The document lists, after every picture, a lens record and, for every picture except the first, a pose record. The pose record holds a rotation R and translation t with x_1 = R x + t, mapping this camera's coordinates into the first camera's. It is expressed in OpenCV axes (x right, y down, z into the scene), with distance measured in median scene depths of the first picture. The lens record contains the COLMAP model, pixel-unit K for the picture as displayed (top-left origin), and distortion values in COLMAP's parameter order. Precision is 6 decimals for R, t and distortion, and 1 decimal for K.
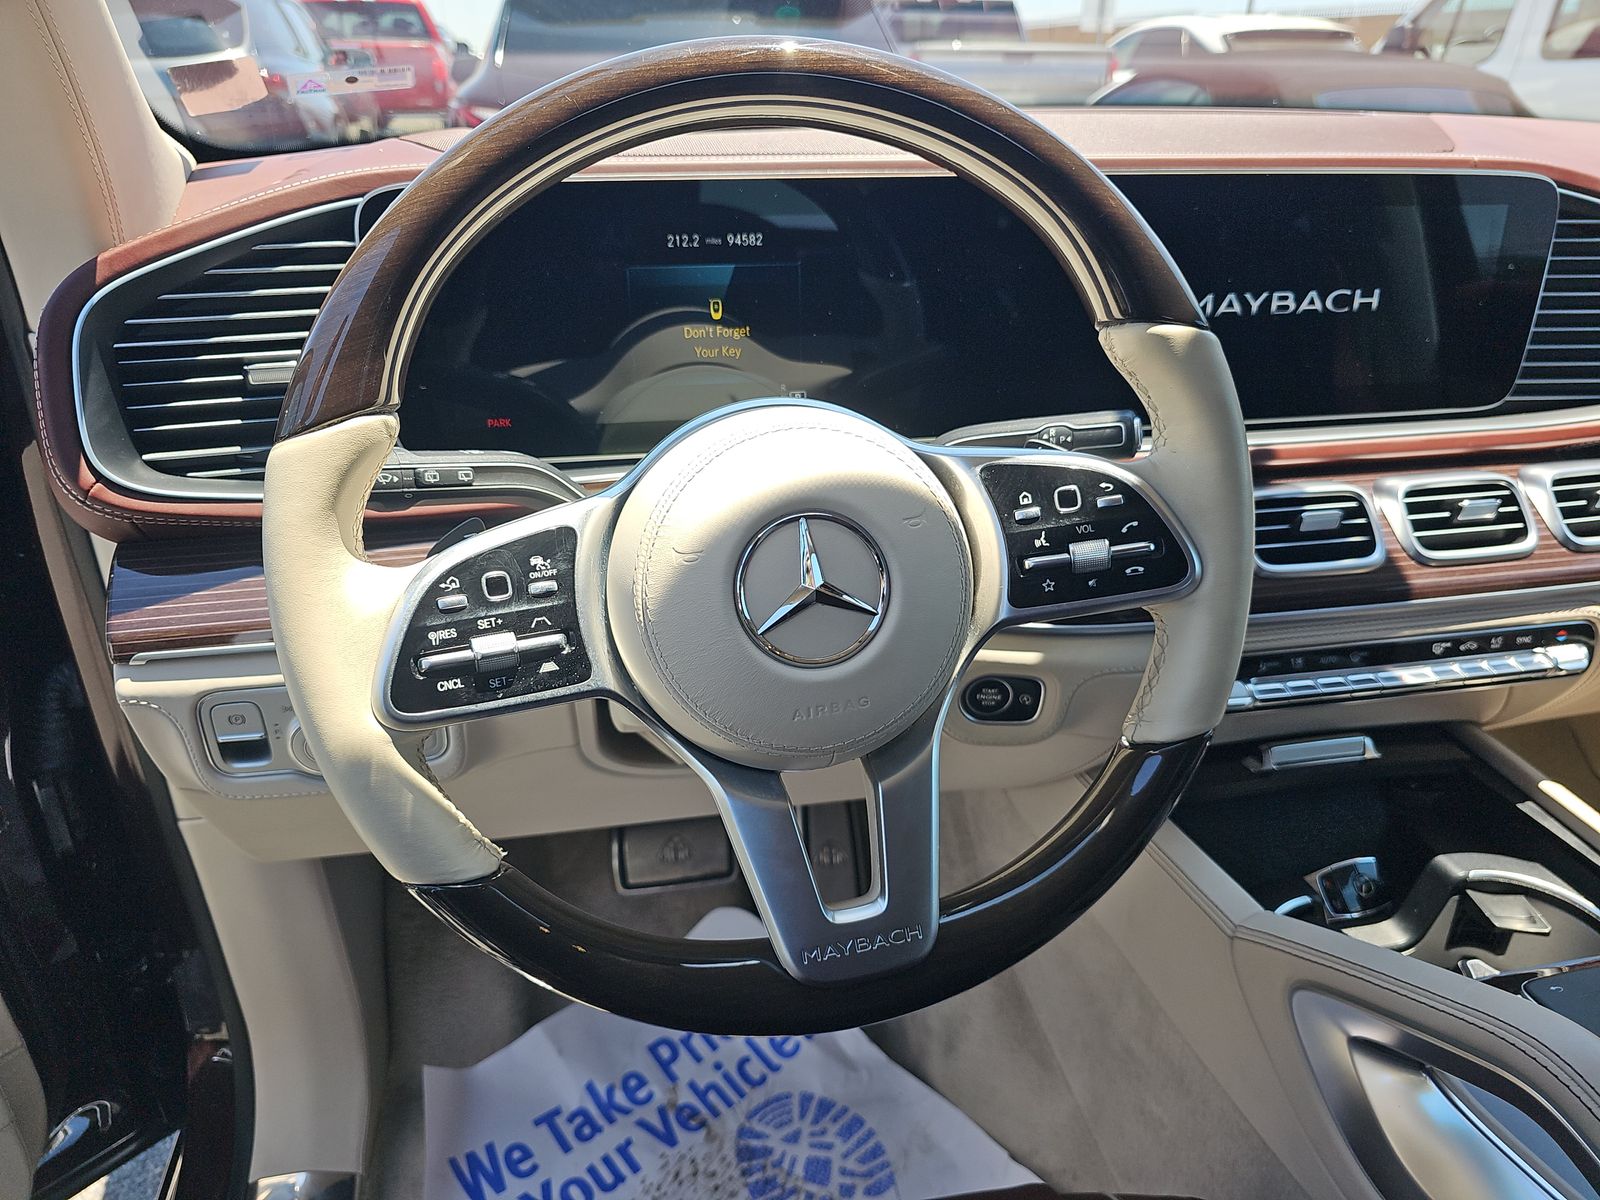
lens RADIAL K [[1063.3, 0, 802.3], [0, 1063.3, 616.0], [0, 0, 1]] dist [0.043364, -0.071161]
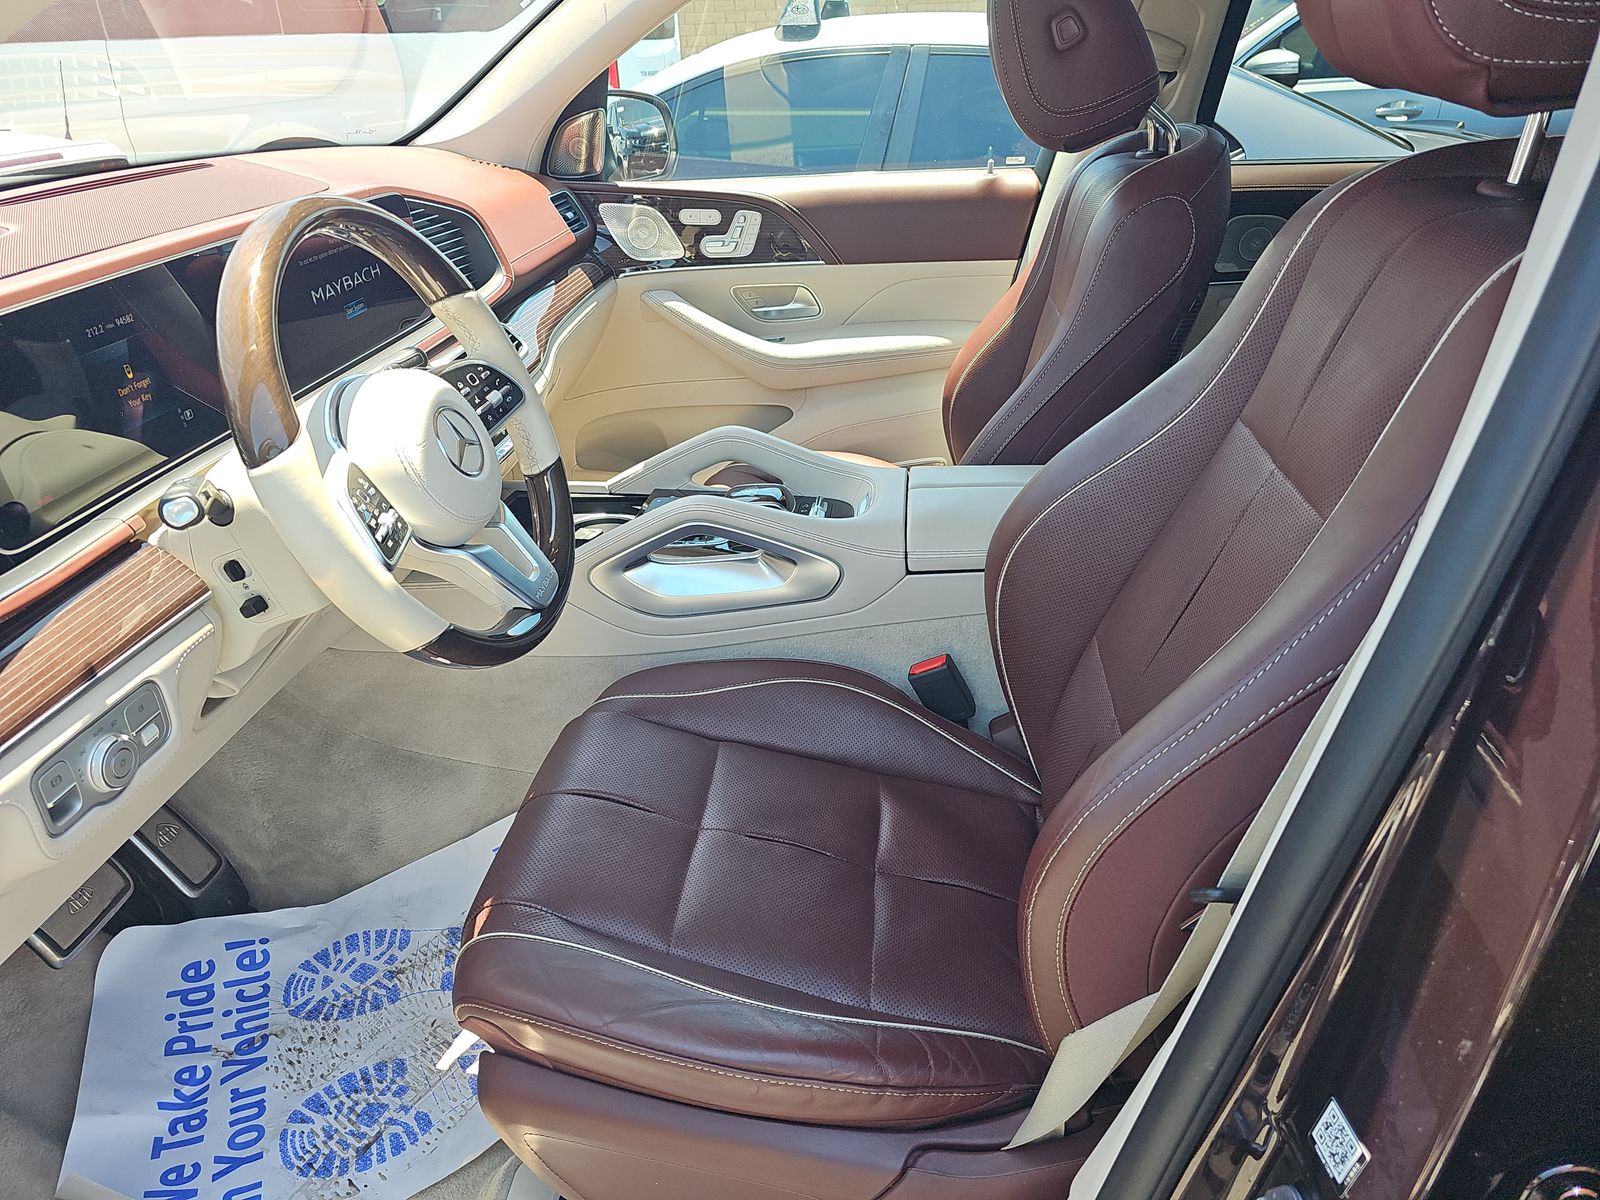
lens RADIAL K [[1059.7, 0, 800.0], [0, 1059.7, 600.0], [0, 0, 1]] dist [-0.024055, -0.002013]
pose [[0.312592, -0.464127, 0.828778, -0.979503], [0.432619, 0.846320, 0.310779, -0.071206], [-0.845652, 0.261398, 0.465343, -0.280687]]
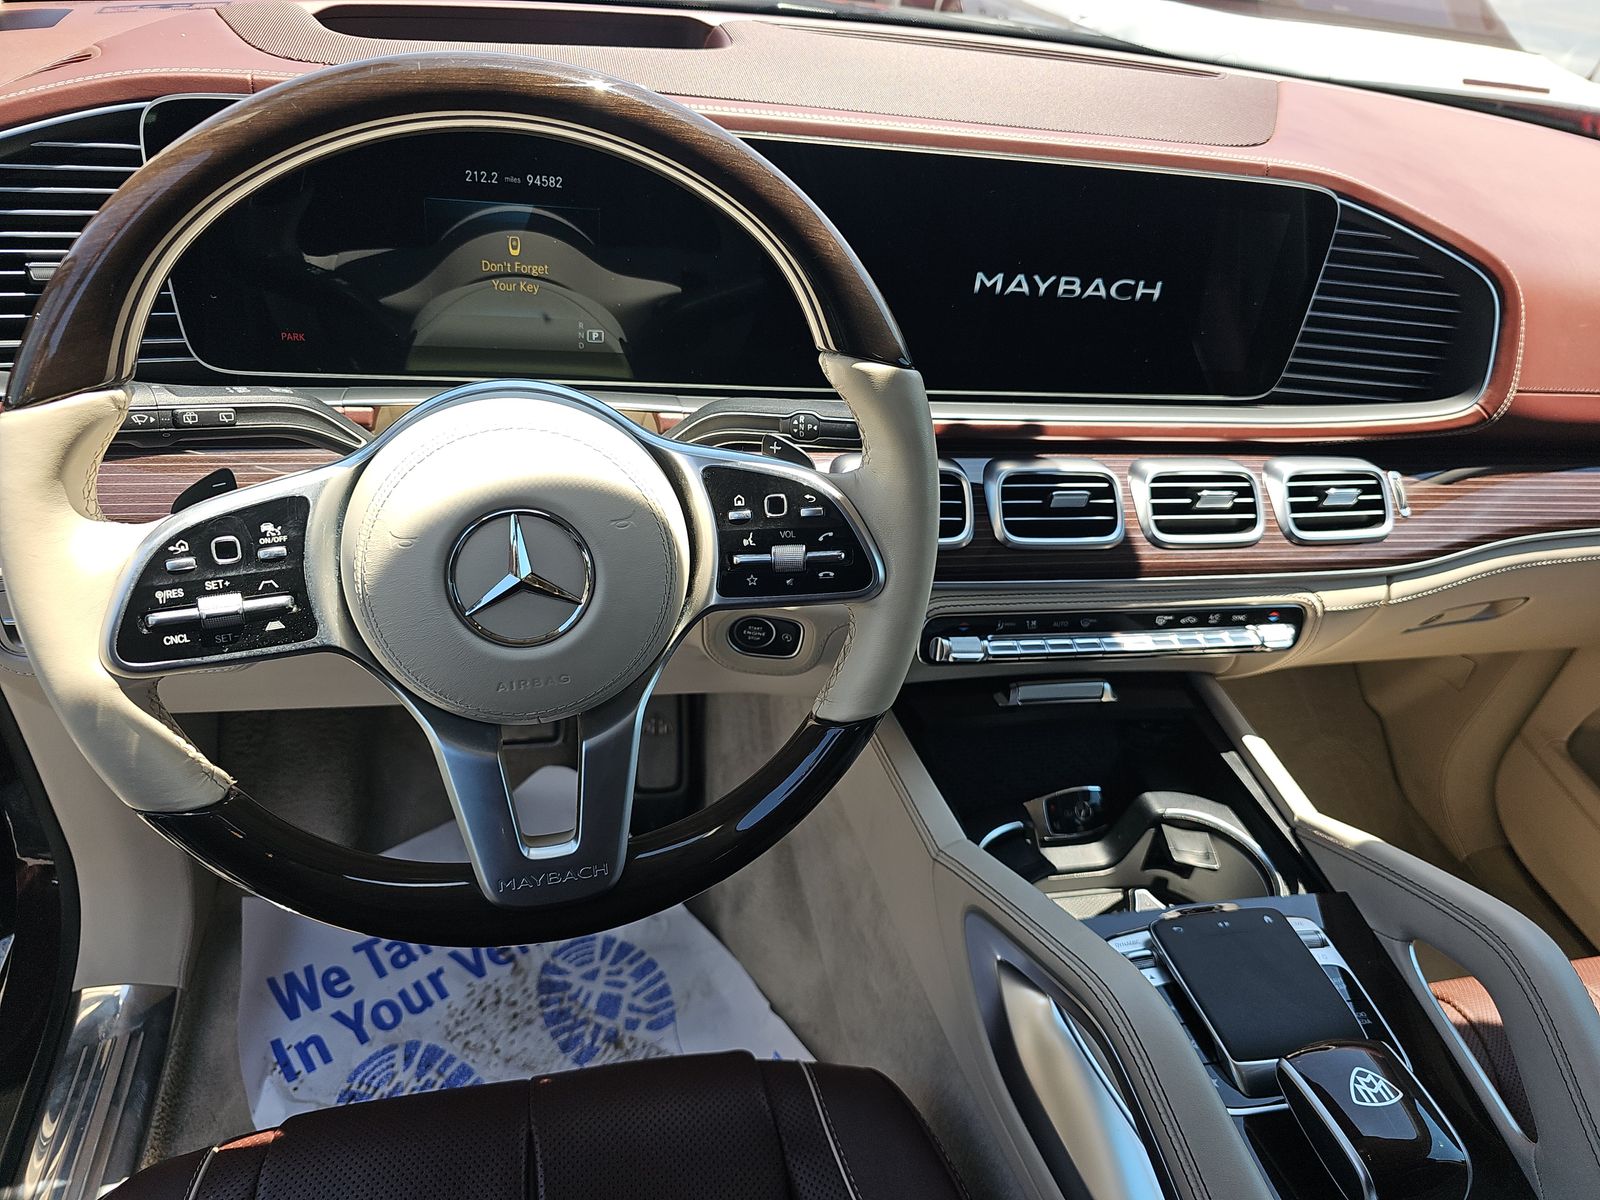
lens RADIAL K [[1058.0, 0, 800.0], [0, 1058.0, 600.0], [0, 0, 1]] dist [0.035032, -0.040158]
pose [[0.993212, 0.085041, 0.079354, 0.126603], [-0.095720, 0.985189, 0.142268, -0.111694], [-0.066080, -0.148899, 0.986642, -0.071477]]
